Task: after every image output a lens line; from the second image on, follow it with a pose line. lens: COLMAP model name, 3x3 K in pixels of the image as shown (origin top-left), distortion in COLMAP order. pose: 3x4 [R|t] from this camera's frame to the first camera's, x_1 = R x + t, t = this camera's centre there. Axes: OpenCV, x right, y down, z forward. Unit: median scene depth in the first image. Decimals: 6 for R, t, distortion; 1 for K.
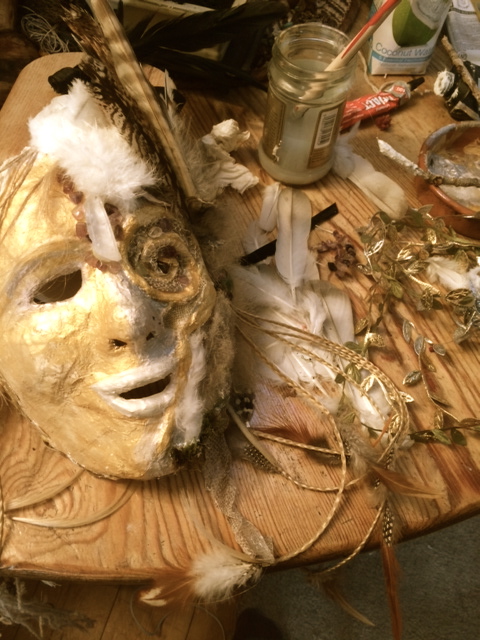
lens RADIAL K [[554.3, 0, 240.0], [0, 554.3, 320.0], [0, 0, 1]] dist [0.037692, -0.015843]
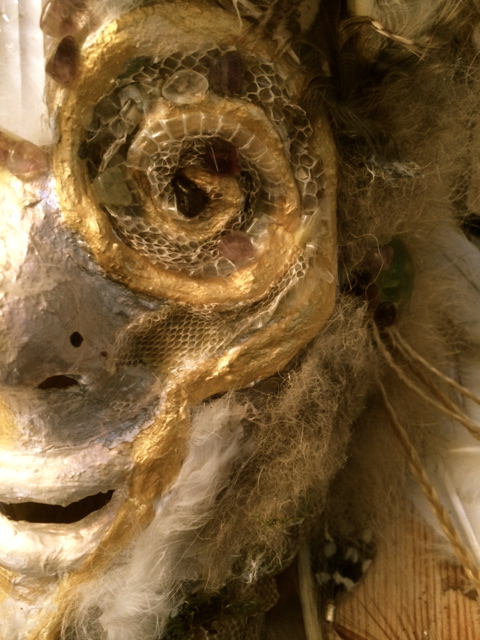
lens RADIAL K [[554.3, 0, 240.0], [0, 554.3, 320.0], [0, 0, 1]] dist [0.037692, -0.015843]
pose [[0.849855, 0.347170, -0.396508, 0.055270], [-0.281110, 0.935016, 0.216152, -0.108877], [0.445783, -0.072236, 0.892222, 0.704872]]
